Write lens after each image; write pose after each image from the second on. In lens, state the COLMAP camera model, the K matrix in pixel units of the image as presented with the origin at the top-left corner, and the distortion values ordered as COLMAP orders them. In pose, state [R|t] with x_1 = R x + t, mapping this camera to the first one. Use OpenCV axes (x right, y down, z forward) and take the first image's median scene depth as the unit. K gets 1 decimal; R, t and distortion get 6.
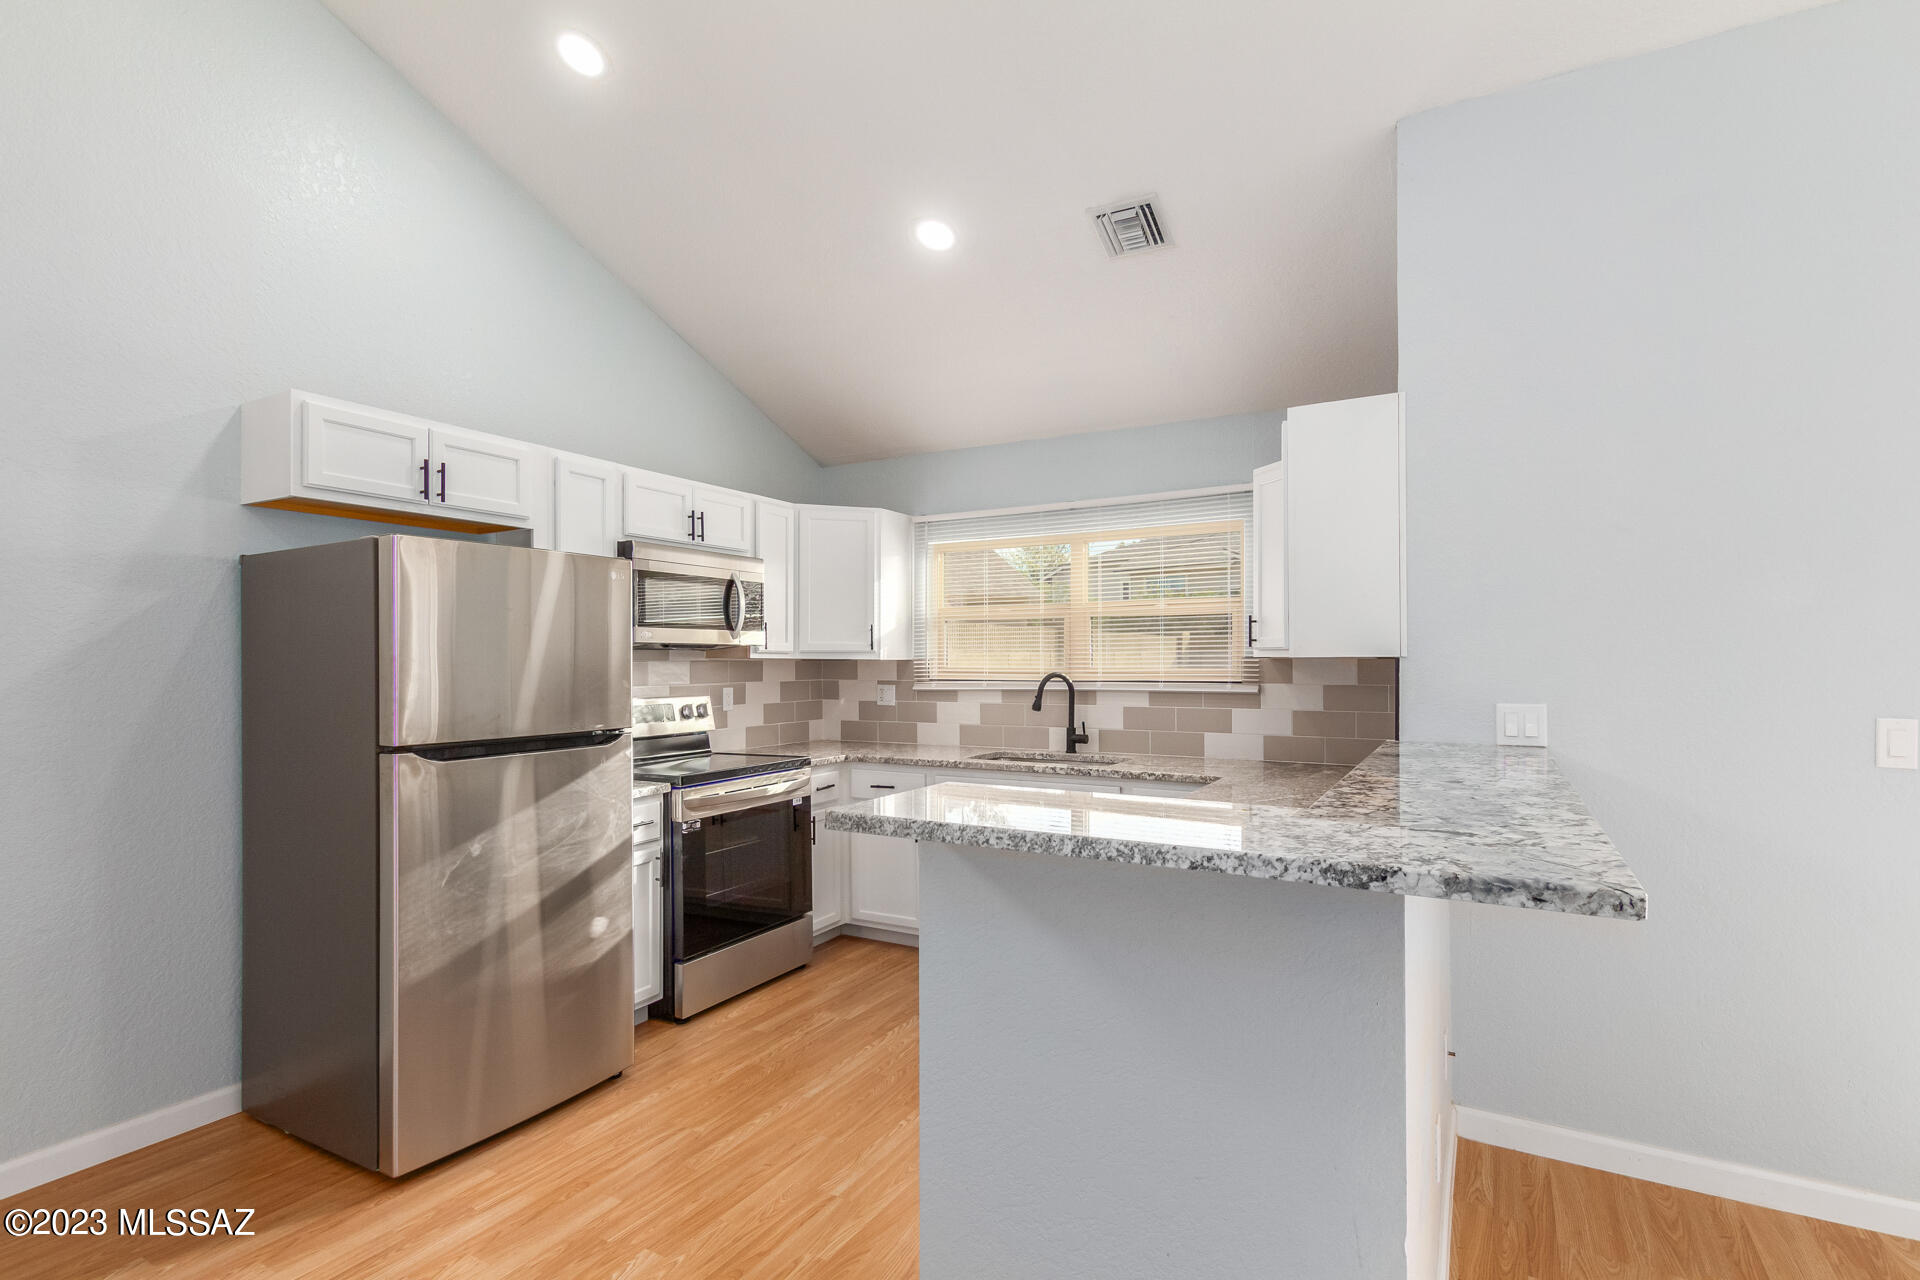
lens RADIAL K [[929.4, 0, 962.4], [0, 929.4, 652.8], [0, 0, 1]] dist [0.014995, -0.005074]
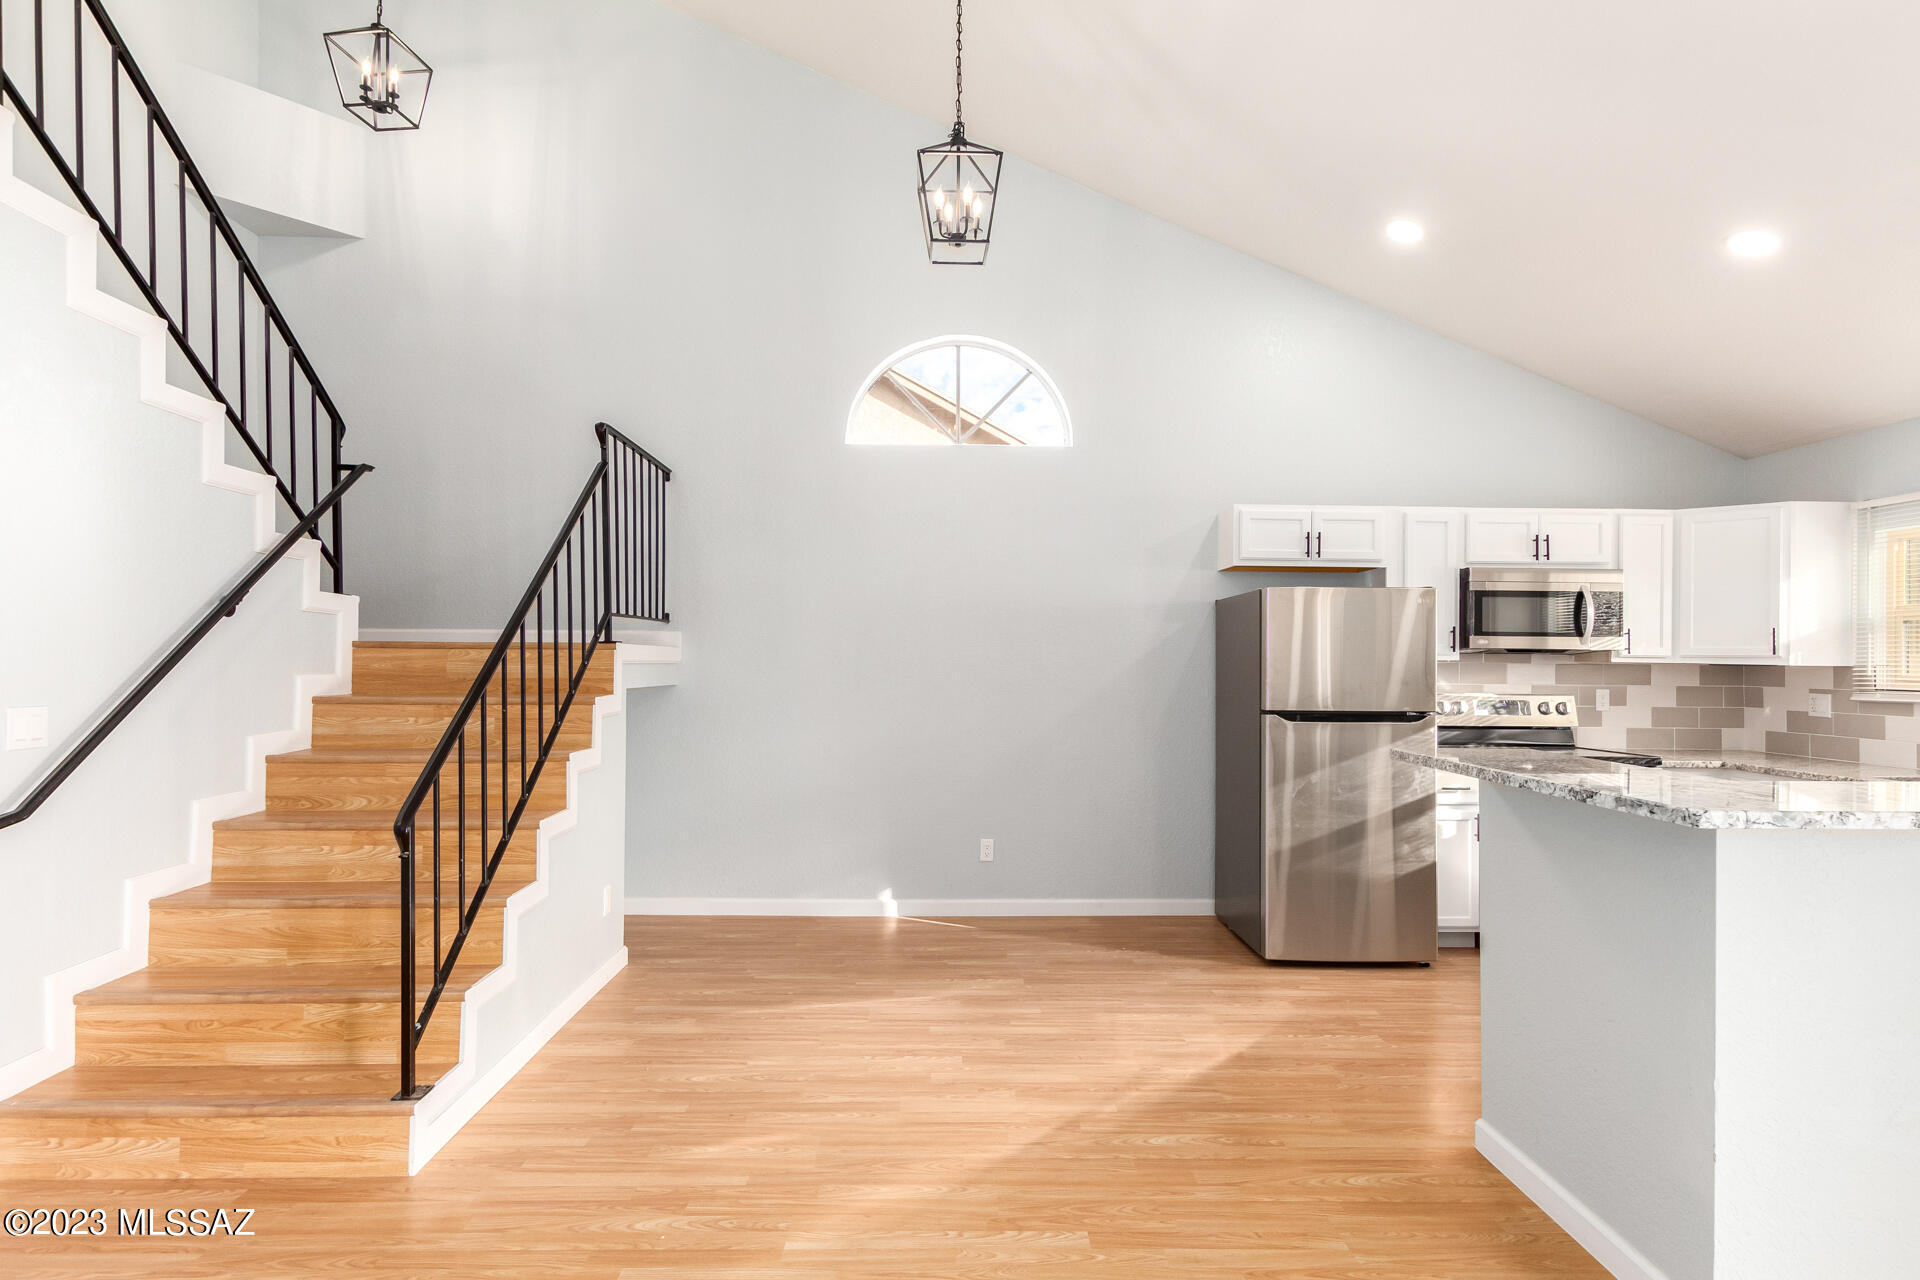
lens RADIAL K [[929.4, 0, 950.3], [0, 929.4, 655.1], [0, 0, 1]] dist [0.014995, -0.005074]
pose [[0.502083, 0.005379, -0.864803, 0.332547], [-0.004149, 0.999984, 0.003811, -0.003230], [0.864810, 0.001675, 0.502097, -0.209895]]
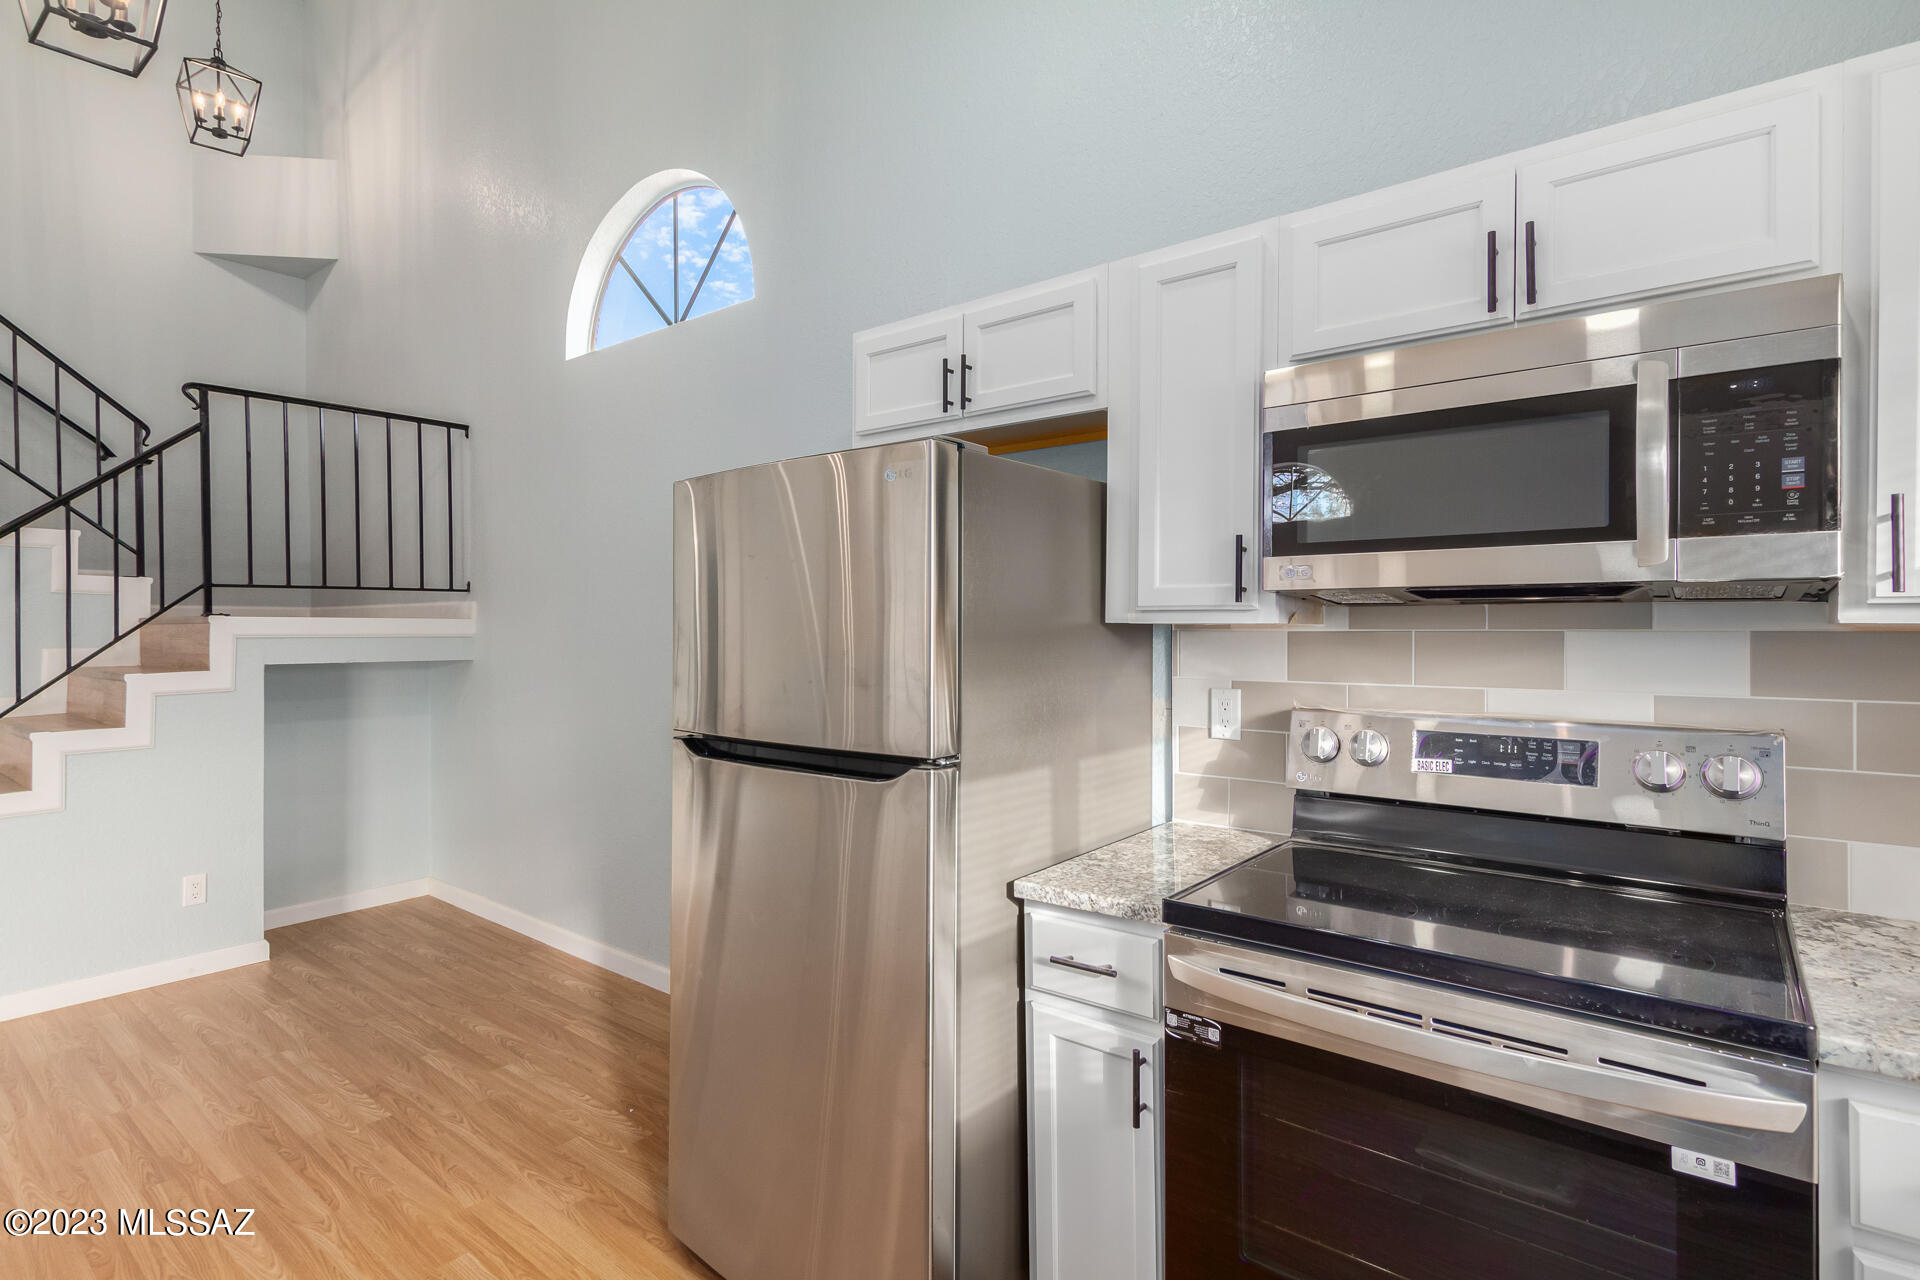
lens RADIAL K [[929.4, 0, 958.8], [0, 929.4, 625.6], [0, 0, 1]] dist [0.014995, -0.005074]
pose [[-0.163339, 0.000323, -0.986570, 0.112230], [0.006646, 0.999978, -0.000773, 0.005036], [0.986548, -0.006683, -0.163338, 0.795273]]
